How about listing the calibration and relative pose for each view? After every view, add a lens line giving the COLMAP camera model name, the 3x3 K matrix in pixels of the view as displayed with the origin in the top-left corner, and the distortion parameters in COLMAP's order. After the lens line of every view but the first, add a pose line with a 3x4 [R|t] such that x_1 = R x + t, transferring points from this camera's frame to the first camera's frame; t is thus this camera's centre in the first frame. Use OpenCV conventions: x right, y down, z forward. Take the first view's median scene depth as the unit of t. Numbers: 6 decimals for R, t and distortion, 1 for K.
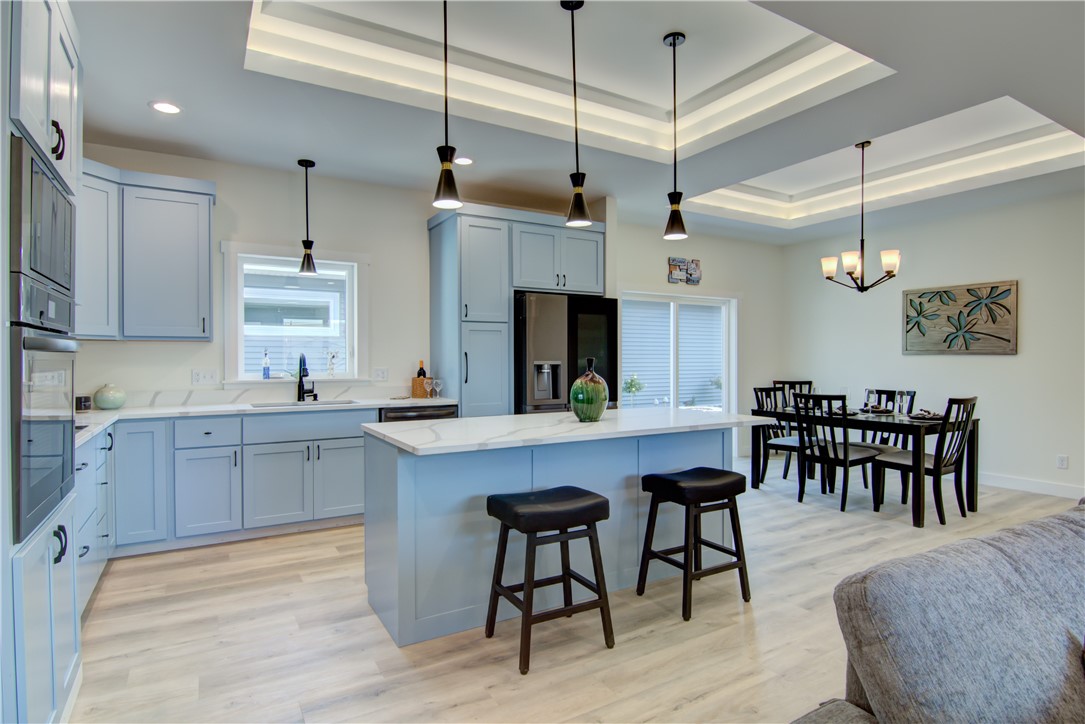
lens RADIAL K [[555.3, 0, 524.4], [0, 555.3, 362.2], [0, 0, 1]] dist [0.000753, -0.015664]
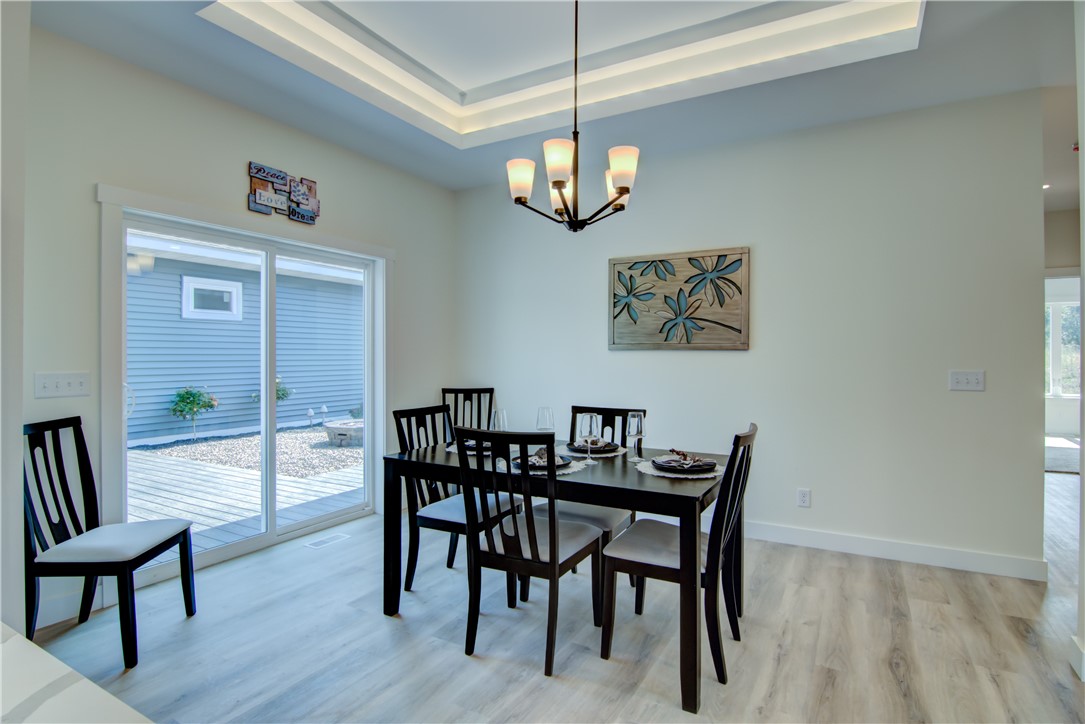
lens RADIAL K [[558.0, 0, 528.7], [0, 558.0, 358.9], [0, 0, 1]] dist [-0.000394, -0.013365]
pose [[0.860033, -0.002262, 0.510233, 0.258880], [0.002025, 0.999997, 0.001019, -0.003531], [-0.510234, 0.000157, 0.860036, 0.489134]]
